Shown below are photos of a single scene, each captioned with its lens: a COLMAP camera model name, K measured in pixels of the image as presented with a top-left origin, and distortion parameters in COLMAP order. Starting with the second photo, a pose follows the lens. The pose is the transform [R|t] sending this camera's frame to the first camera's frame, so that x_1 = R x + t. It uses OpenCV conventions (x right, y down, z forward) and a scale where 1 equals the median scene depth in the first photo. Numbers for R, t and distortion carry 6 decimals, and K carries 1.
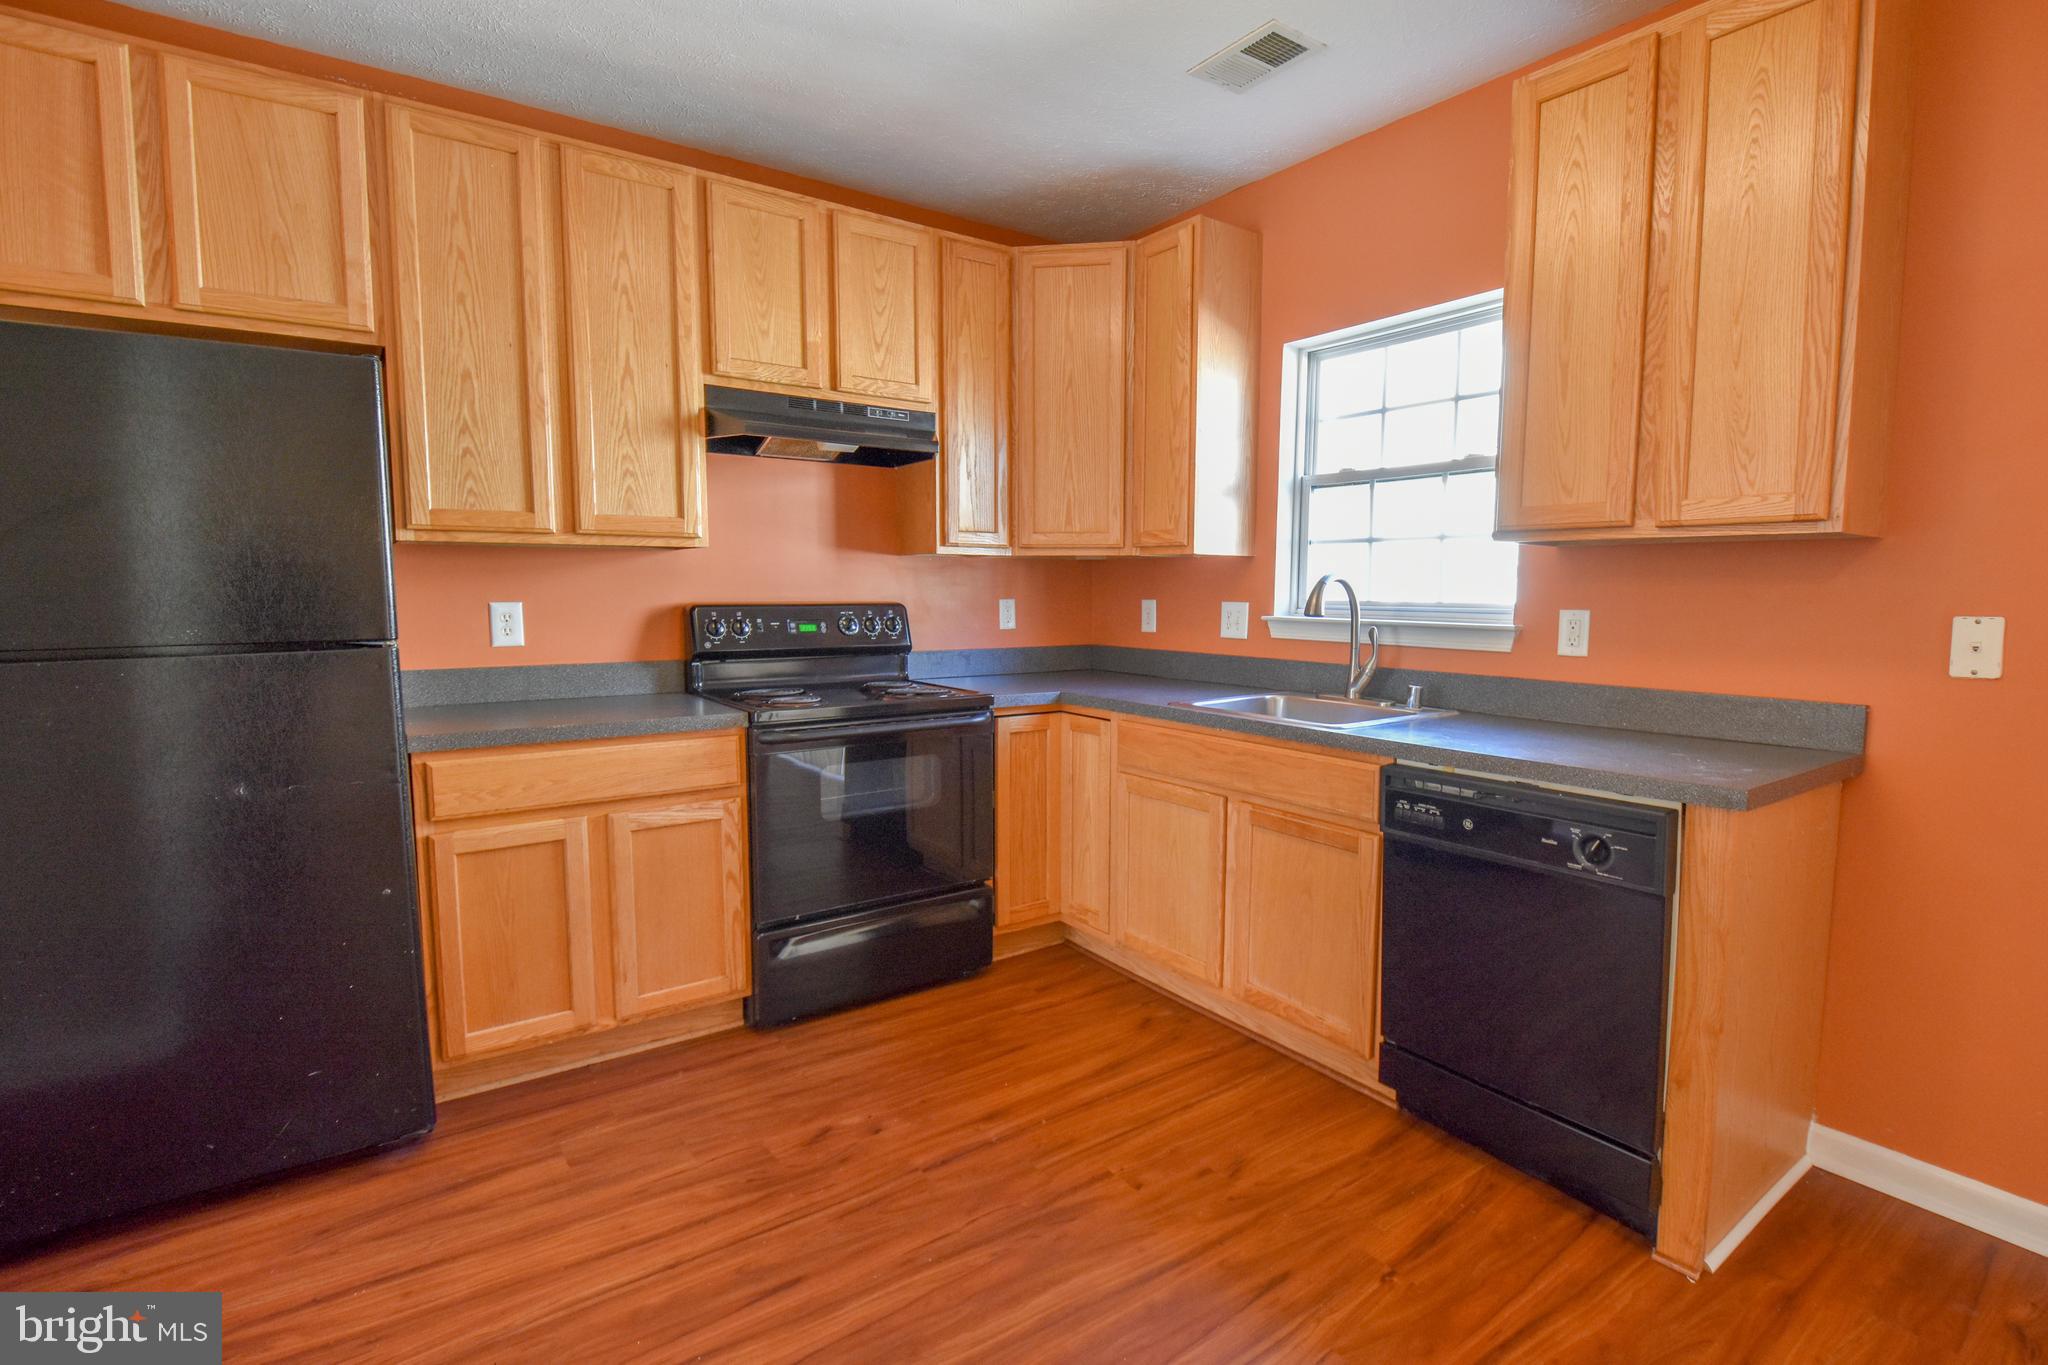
lens RADIAL K [[965.5, 0, 1053.2], [0, 965.5, 682.0], [0, 0, 1]] dist [0.001793, -0.014973]
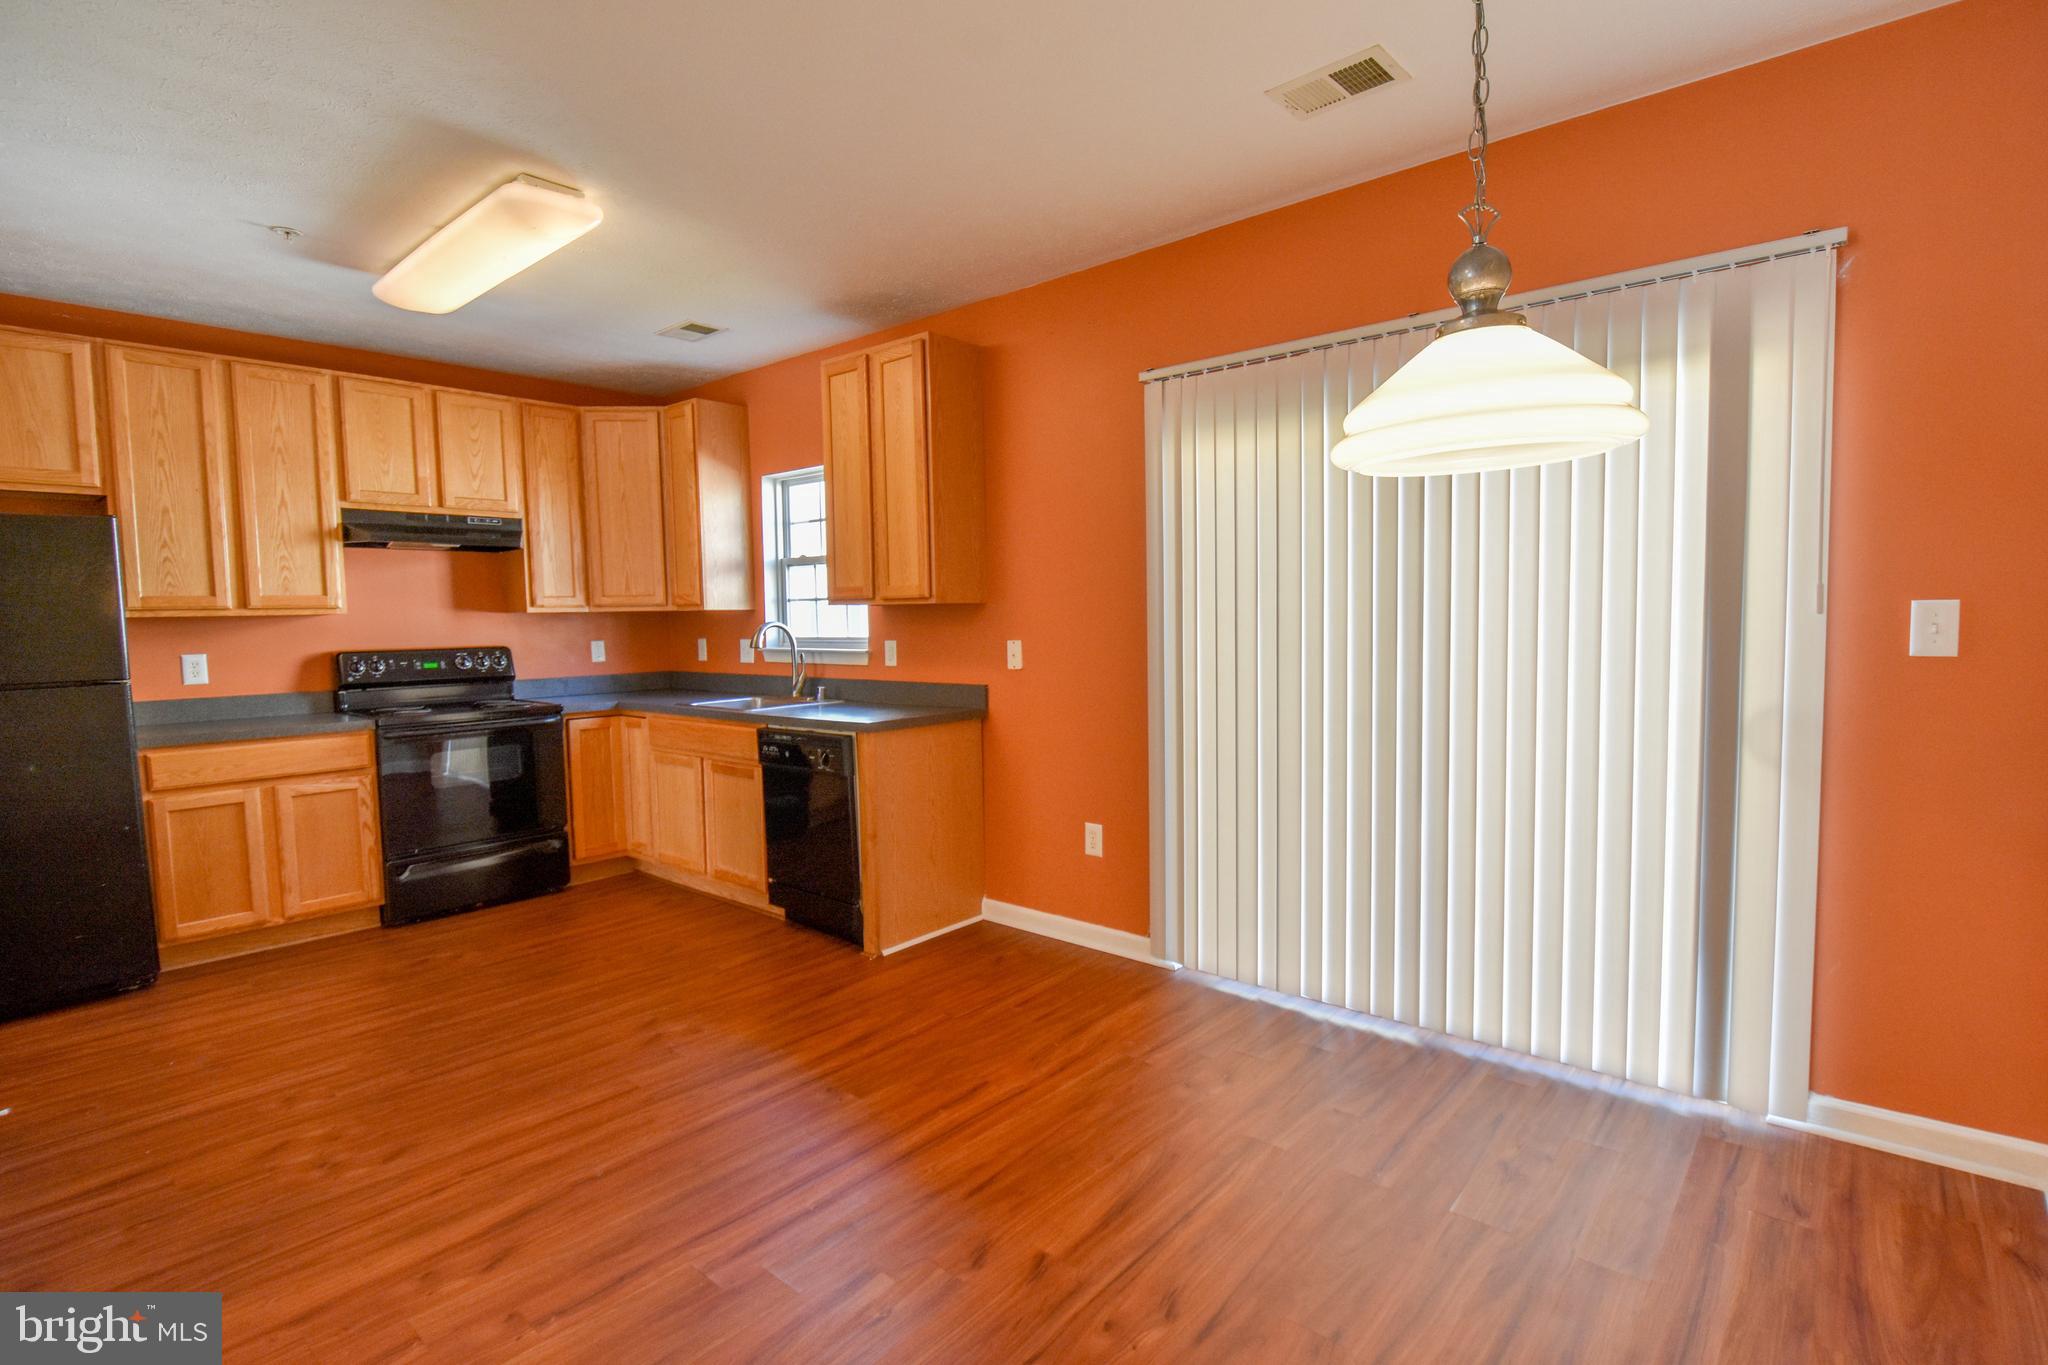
lens RADIAL K [[965.5, 0, 1053.2], [0, 965.5, 682.0], [0, 0, 1]] dist [0.001793, -0.014973]
pose [[0.969395, -0.037450, 0.242635, 0.358485], [0.044584, 0.998718, -0.023974, 0.054265], [-0.241426, 0.034058, 0.969821, -0.752257]]
